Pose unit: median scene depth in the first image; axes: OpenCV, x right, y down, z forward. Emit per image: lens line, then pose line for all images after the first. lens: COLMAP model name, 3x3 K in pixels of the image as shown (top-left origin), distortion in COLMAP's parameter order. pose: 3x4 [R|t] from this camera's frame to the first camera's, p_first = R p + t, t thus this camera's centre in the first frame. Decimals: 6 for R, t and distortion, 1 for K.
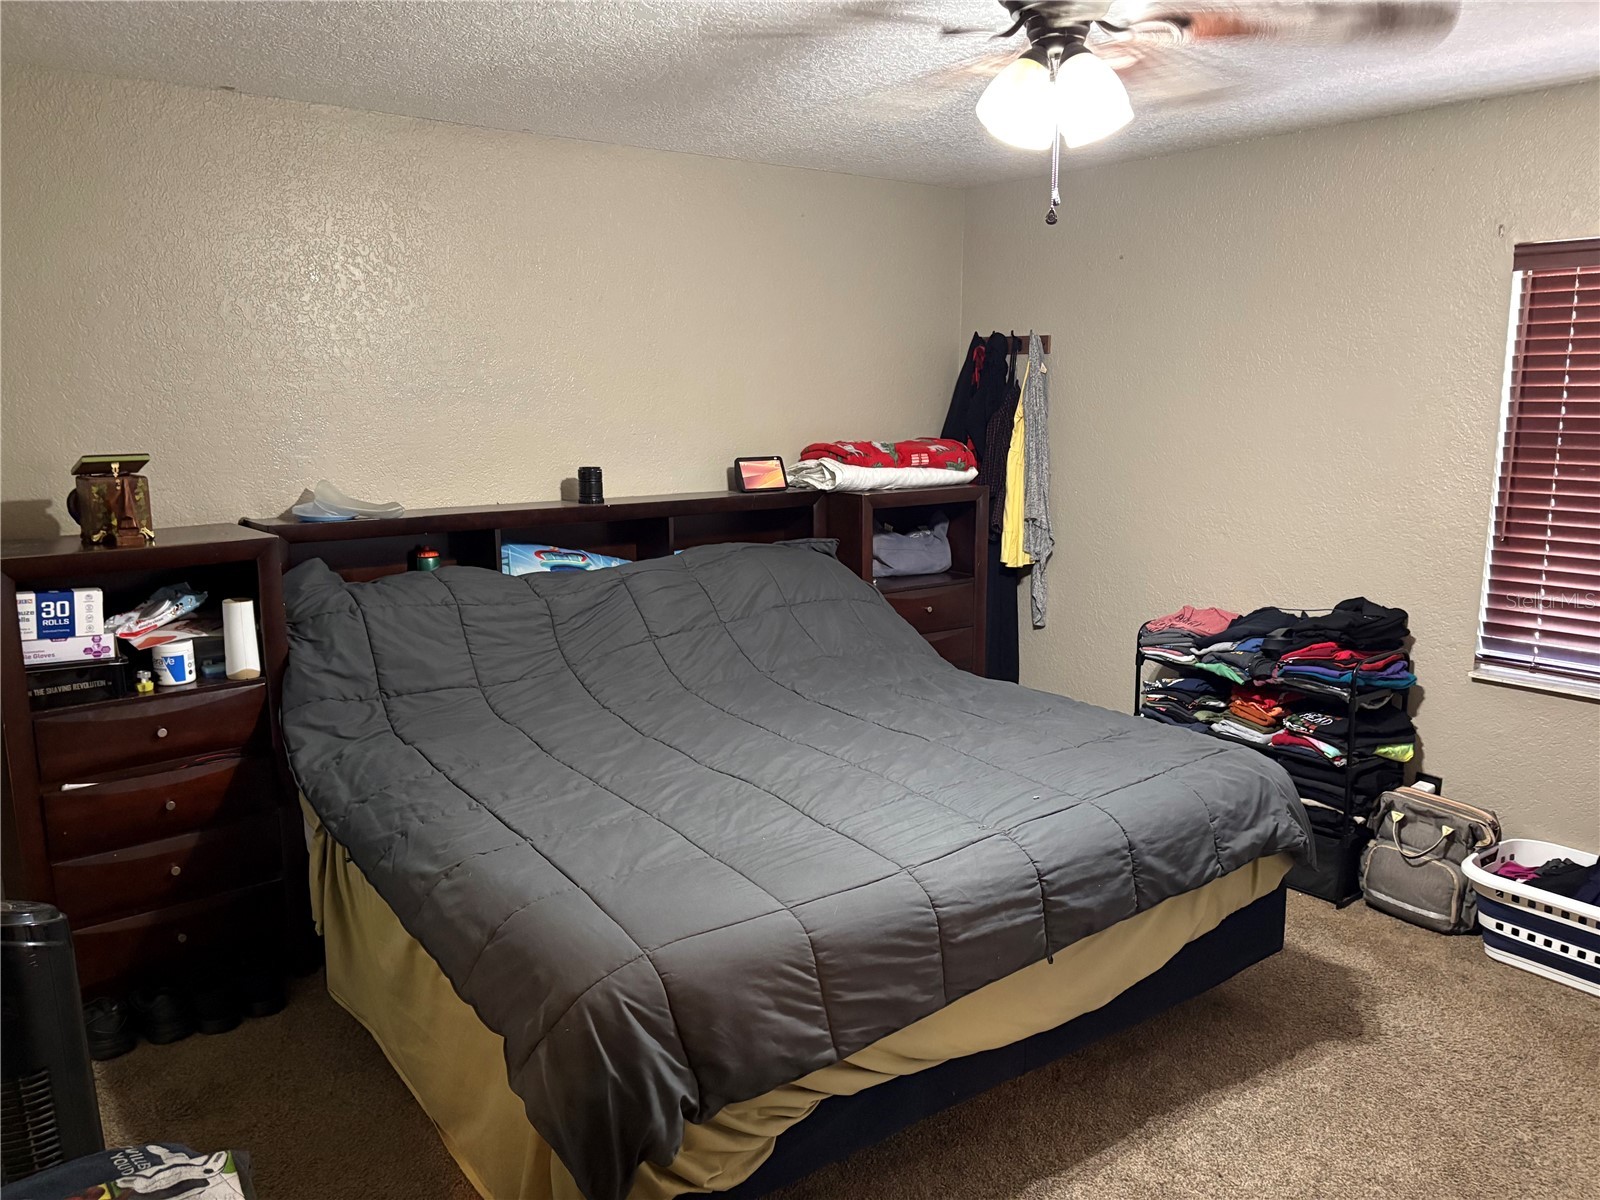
lens RADIAL K [[1225.0, 0, 774.6], [0, 1225.0, 604.7], [0, 0, 1]] dist [0.062762, -0.062712]
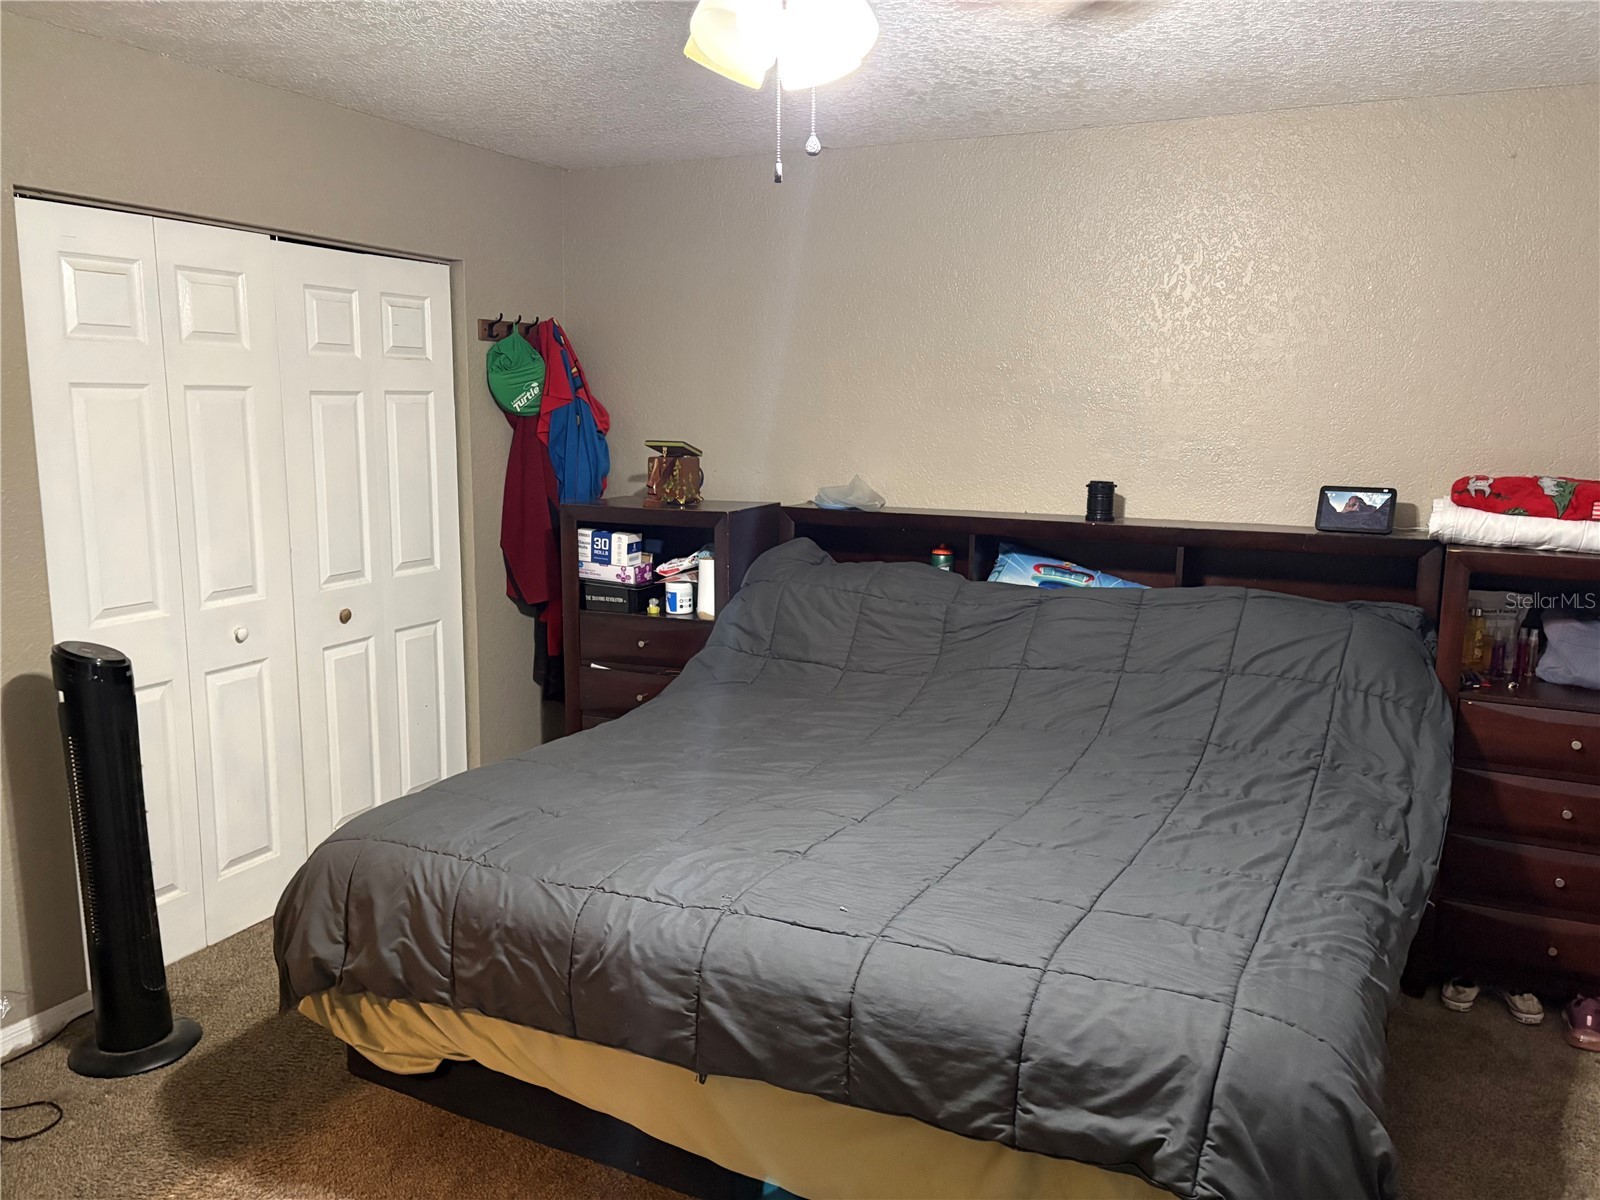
lens RADIAL K [[1225.0, 0, 774.6], [0, 1225.0, 604.7], [0, 0, 1]] dist [0.062762, -0.062712]
pose [[0.430613, 0.156699, -0.888830, 0.789768], [-0.166575, 0.981693, 0.092369, -0.091626], [0.887032, 0.108282, 0.448832, 0.536552]]
